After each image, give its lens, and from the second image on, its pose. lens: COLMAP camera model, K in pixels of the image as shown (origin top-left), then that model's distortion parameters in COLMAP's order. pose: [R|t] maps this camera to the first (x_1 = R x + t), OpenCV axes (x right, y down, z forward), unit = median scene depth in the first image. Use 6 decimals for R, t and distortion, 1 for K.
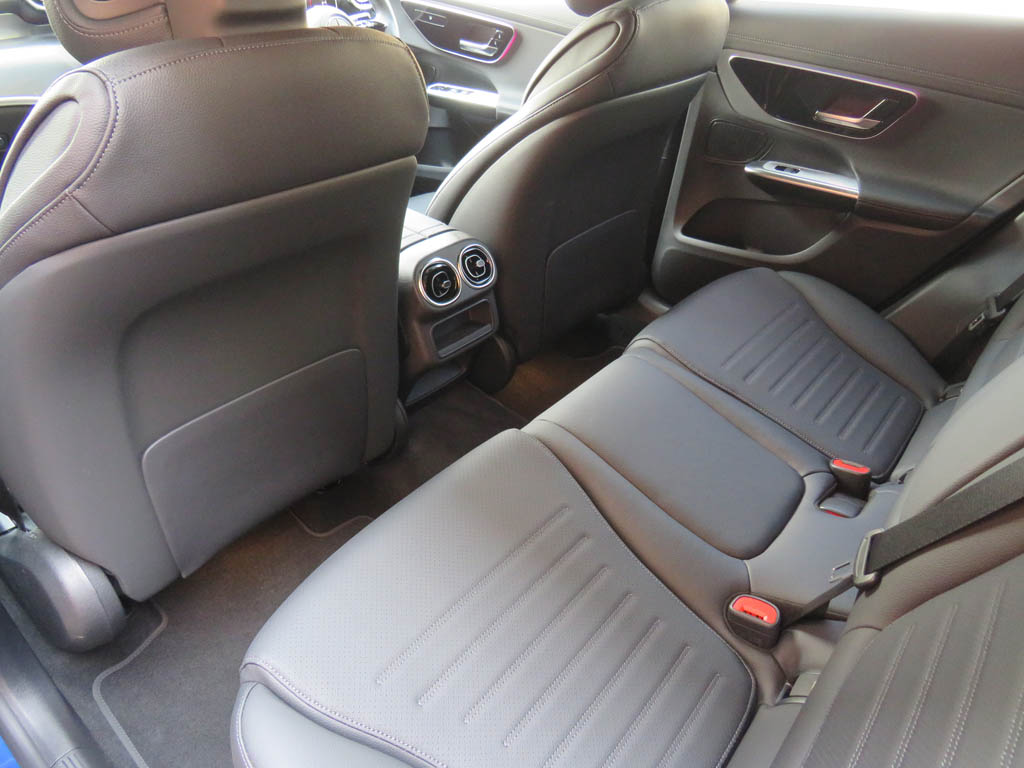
lens RADIAL K [[732.7, 0, 512.0], [0, 732.7, 384.0], [0, 0, 1]] dist [-0.017008, -0.002246]
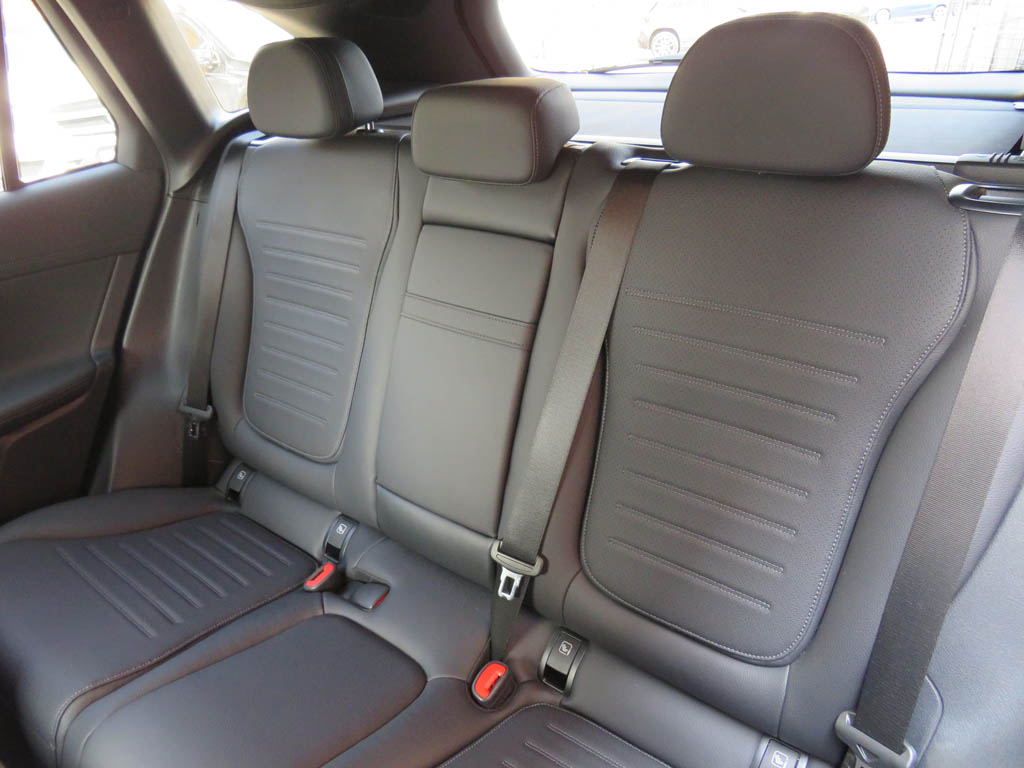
lens RADIAL K [[732.7, 0, 512.0], [0, 732.7, 384.0], [0, 0, 1]] dist [-0.017008, -0.002246]
pose [[-0.013269, -0.510925, 0.859523, -0.312362], [0.609144, 0.677547, 0.412157, -0.344738], [-0.792948, 0.529043, 0.302237, 0.312247]]
